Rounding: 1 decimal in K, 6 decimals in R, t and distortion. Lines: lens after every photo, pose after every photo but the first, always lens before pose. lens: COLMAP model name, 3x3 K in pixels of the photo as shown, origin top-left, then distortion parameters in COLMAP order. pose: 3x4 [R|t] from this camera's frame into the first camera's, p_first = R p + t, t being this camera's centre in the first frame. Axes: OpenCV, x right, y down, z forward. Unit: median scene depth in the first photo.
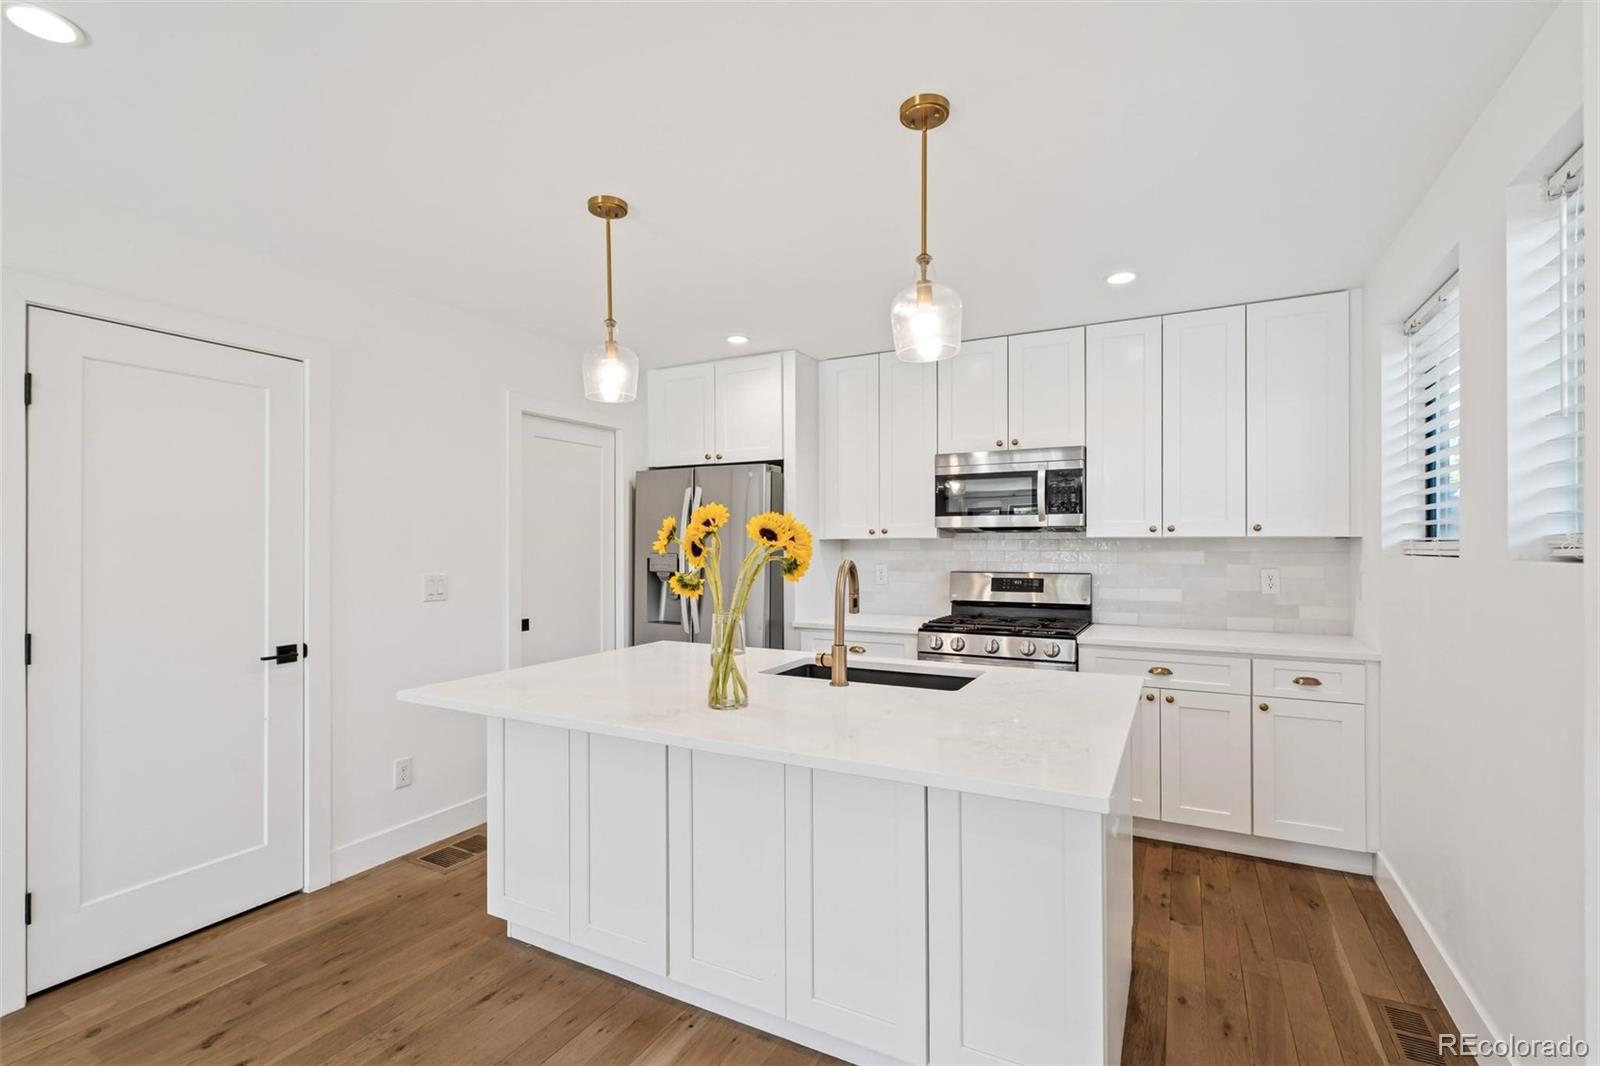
lens RADIAL K [[723.4, 0, 796.8], [0, 723.4, 538.2], [0, 0, 1]] dist [-0.000115, -0.000058]
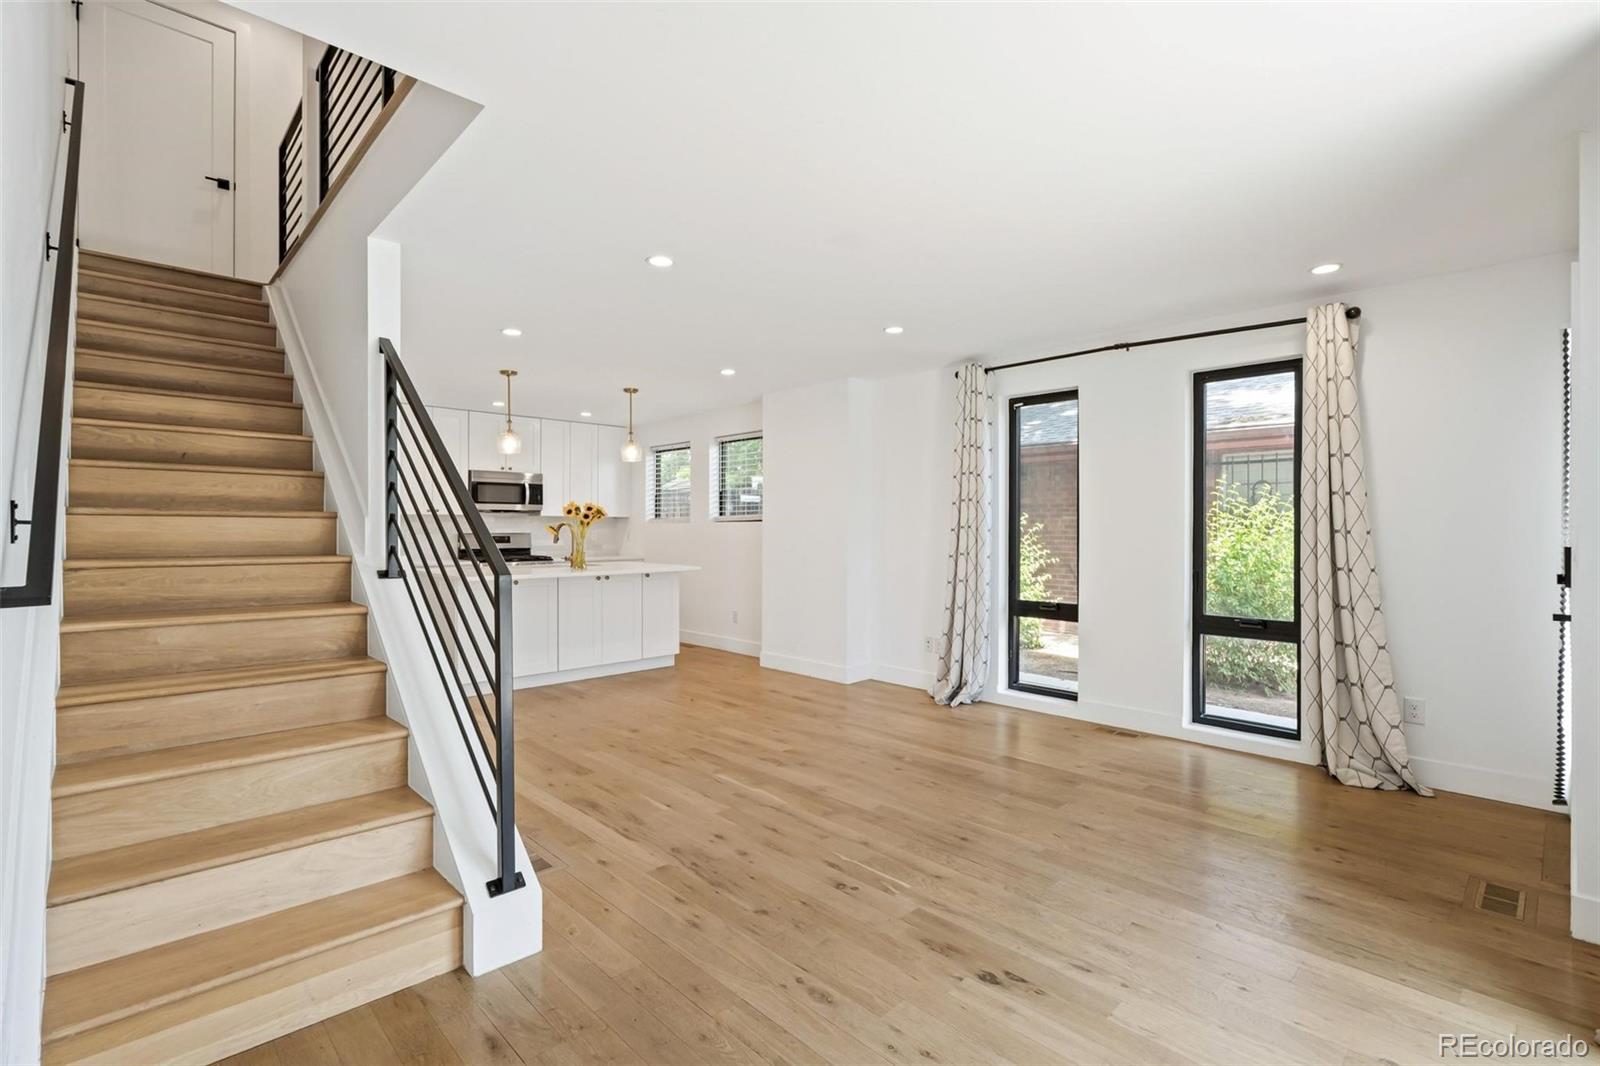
lens RADIAL K [[733.6, 0, 800.0], [0, 733.6, 533.0], [0, 0, 1]] dist [-0.000720, 0.000278]
pose [[0.310287, -0.003590, 0.950636, -1.515838], [-0.008565, 0.999942, 0.006572, 0.030438], [-0.950604, -0.010182, 0.310238, -0.446456]]
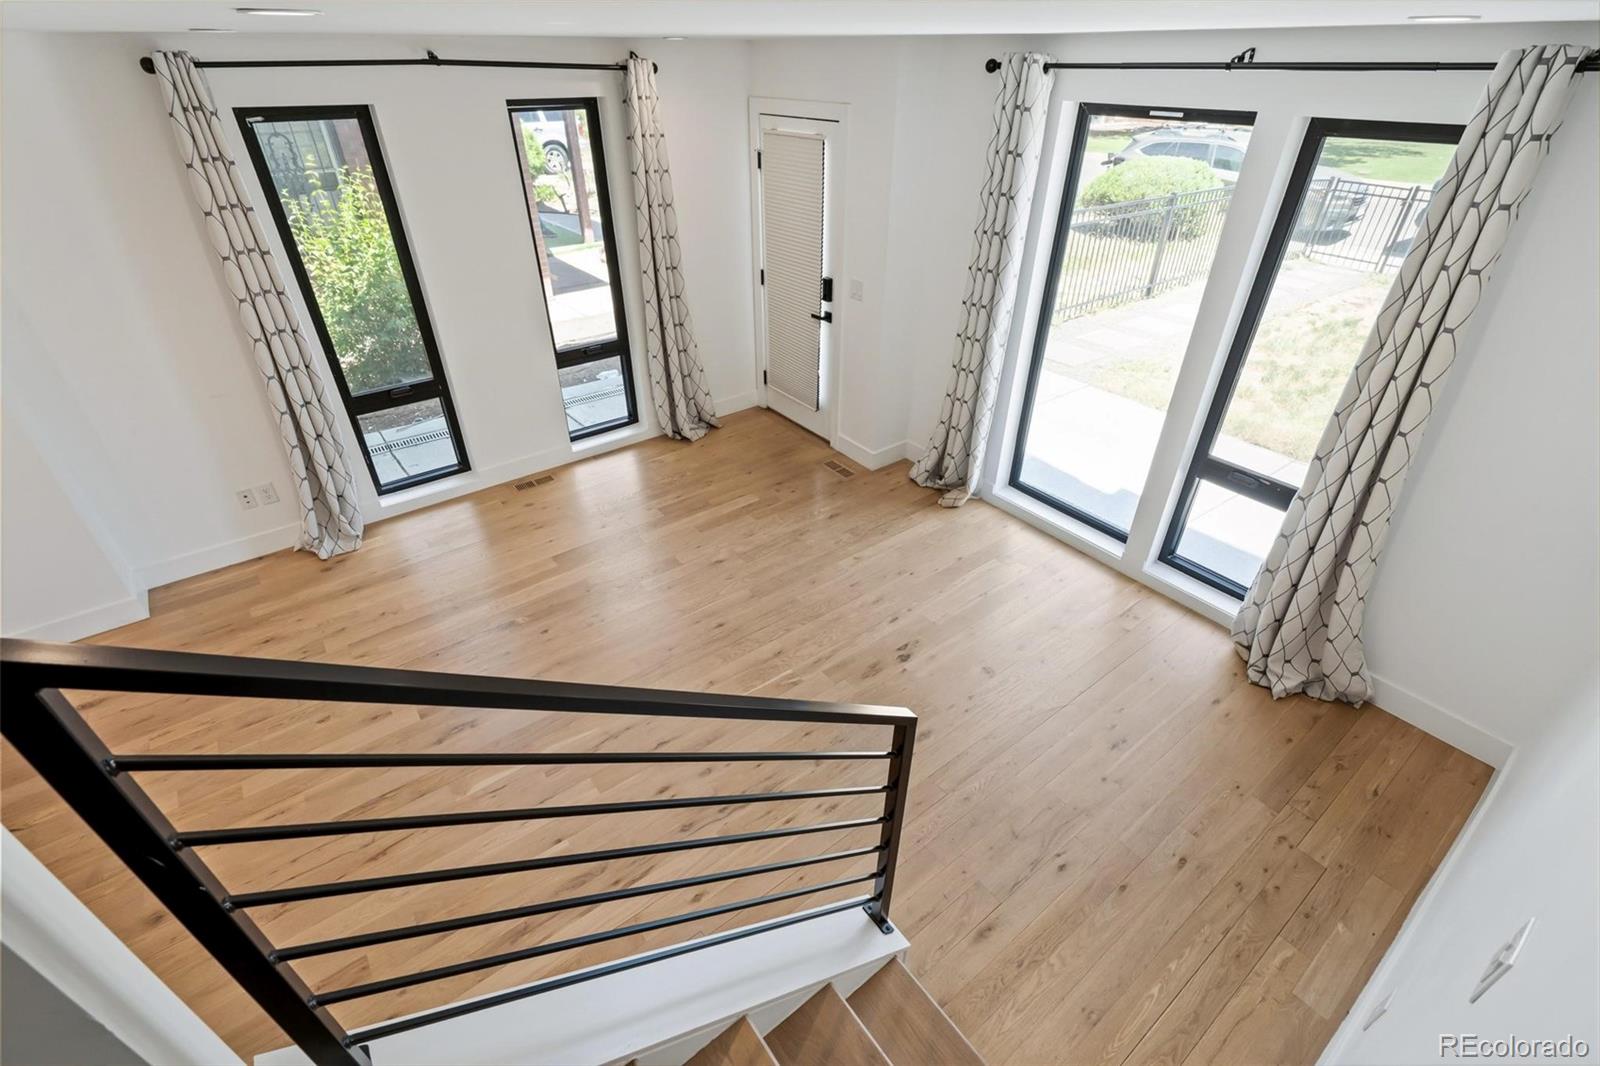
lens RADIAL K [[724.5, 0, 798.4], [0, 724.5, 537.3], [0, 0, 1]] dist [-0.003898, 0.000217]
pose [[-0.909453, -0.231538, 0.345378, -1.090988], [-0.002985, 0.834234, 0.551403, -0.293409], [-0.415797, 0.500444, -0.759387, 0.312069]]
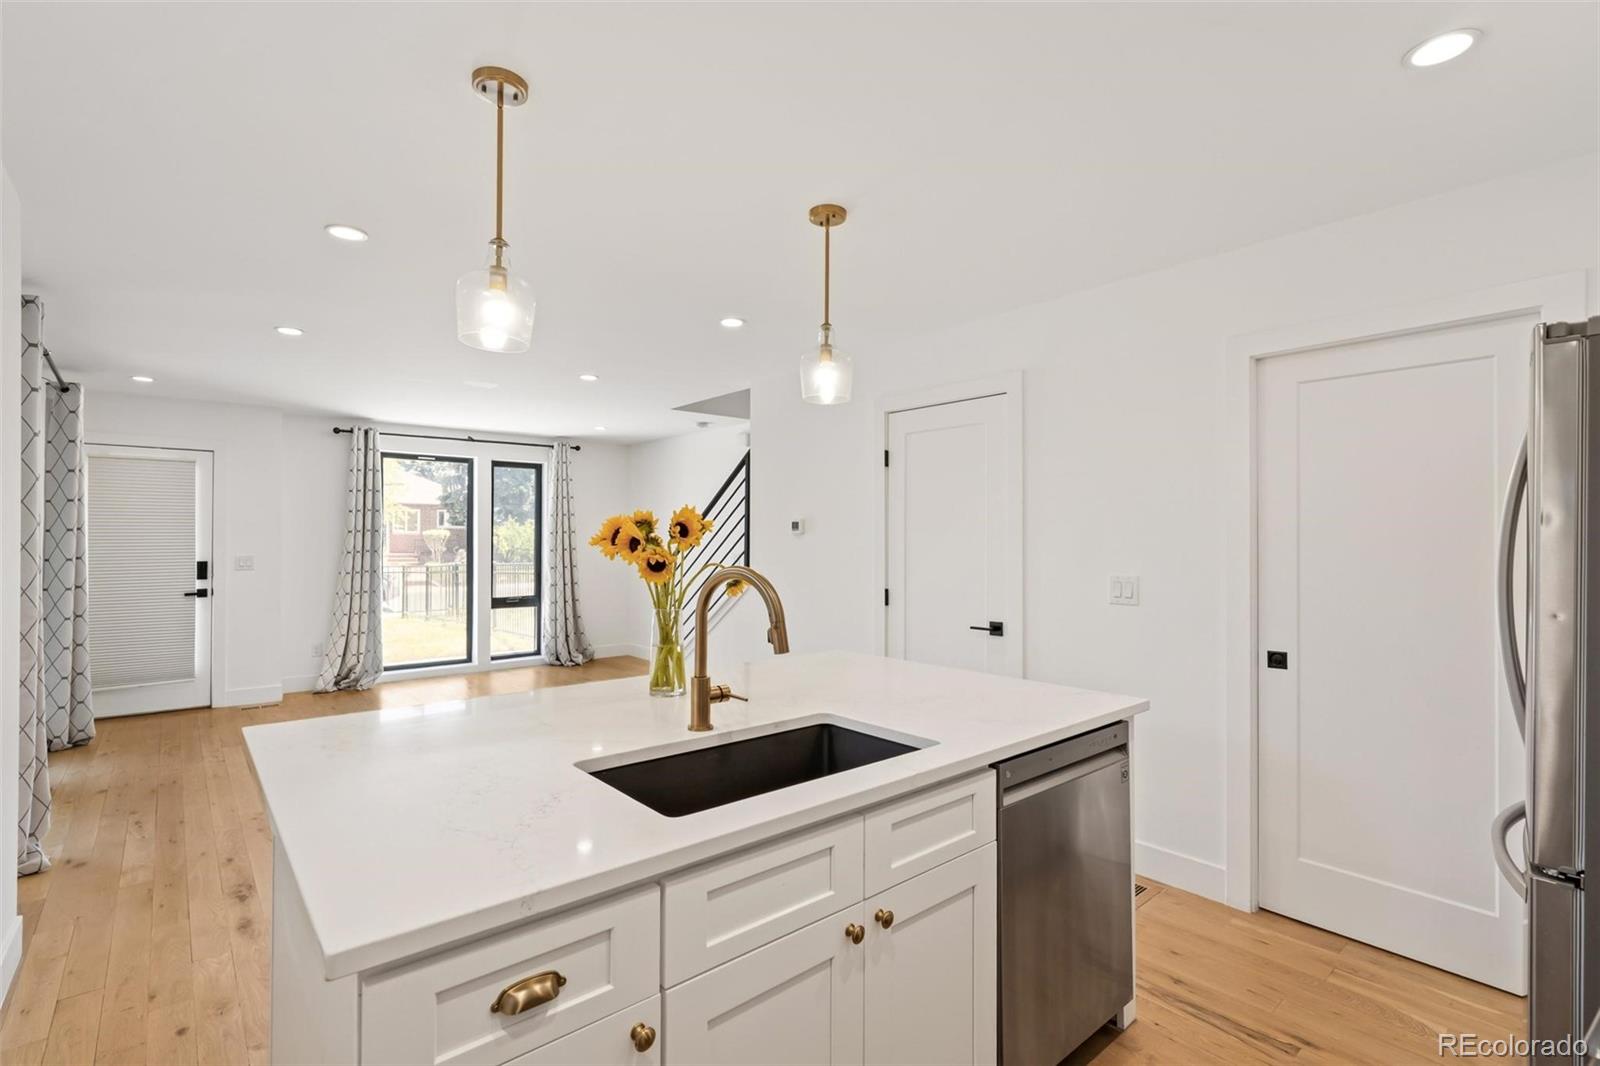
lens RADIAL K [[733.3, 0, 793.7], [0, 733.3, 532.8], [0, 0, 1]] dist [-0.002447, 0.000156]
pose [[-0.365971, -0.007743, -0.930594, 0.479213], [0.006276, 0.999922, -0.010788, 0.003896], [0.930605, -0.009788, -0.365894, 0.893121]]
